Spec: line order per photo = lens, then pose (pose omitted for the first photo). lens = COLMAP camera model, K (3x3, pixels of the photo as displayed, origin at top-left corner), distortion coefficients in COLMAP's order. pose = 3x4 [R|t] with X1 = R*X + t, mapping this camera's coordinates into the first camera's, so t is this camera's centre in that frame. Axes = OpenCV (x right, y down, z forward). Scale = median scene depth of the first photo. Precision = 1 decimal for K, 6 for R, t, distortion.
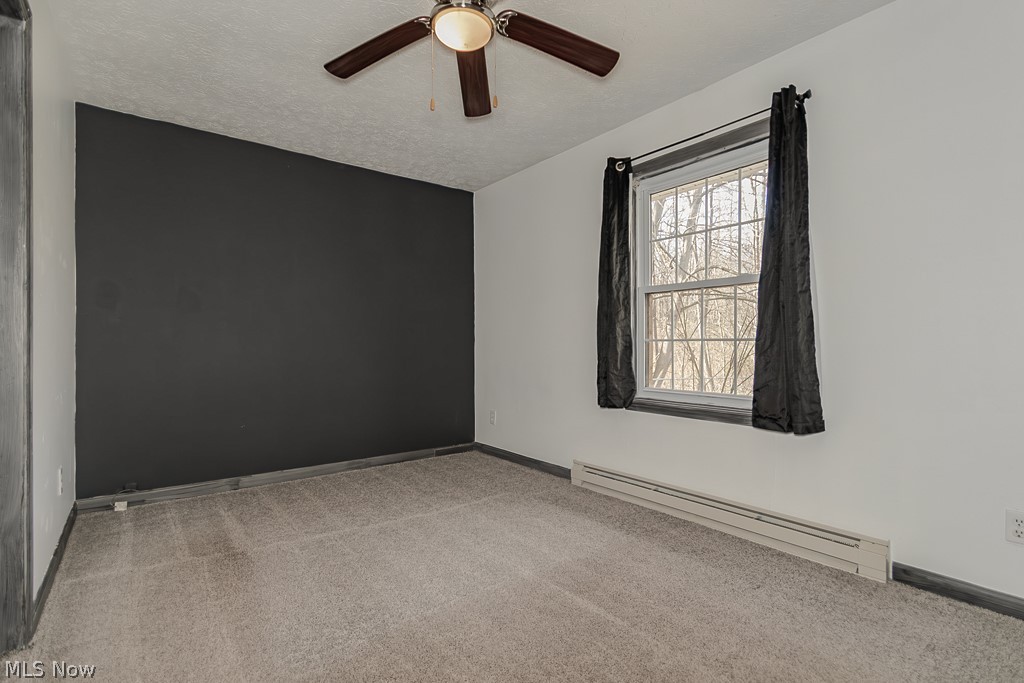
lens RADIAL K [[480.2, 0, 512.0], [0, 480.2, 341.5], [0, 0, 1]] dist [0.000599, -0.000713]
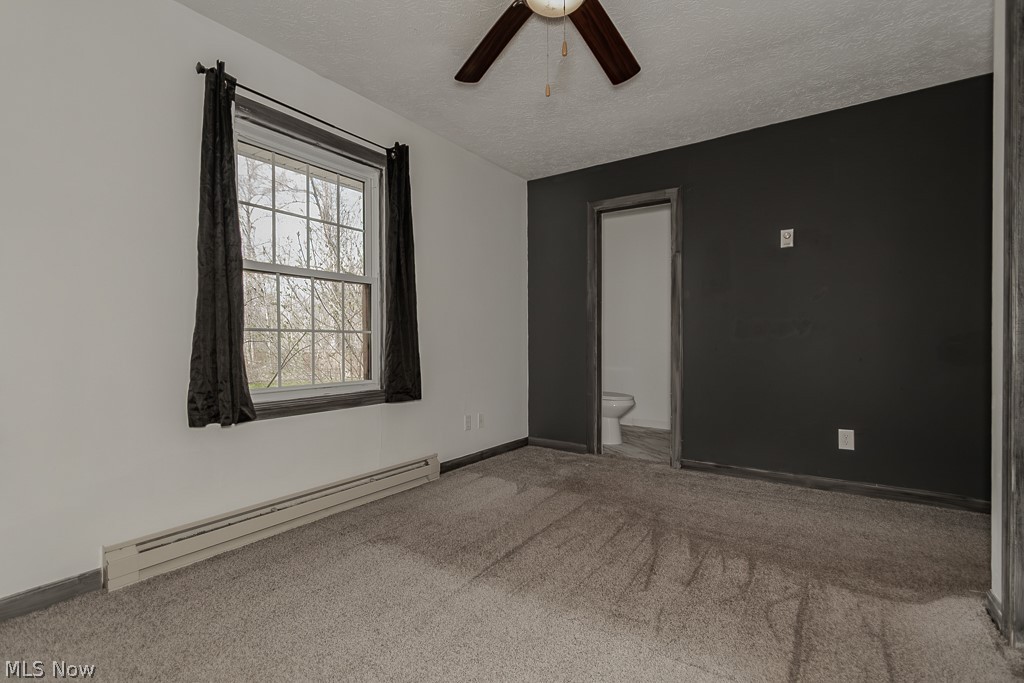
lens RADIAL K [[480.2, 0, 512.0], [0, 480.2, 341.5], [0, 0, 1]] dist [0.000599, -0.000713]
pose [[-0.312236, 0.005281, 0.949990, -0.664044], [-0.002283, 0.999977, -0.006309, 0.024297], [-0.950002, -0.004138, -0.312216, 0.938939]]
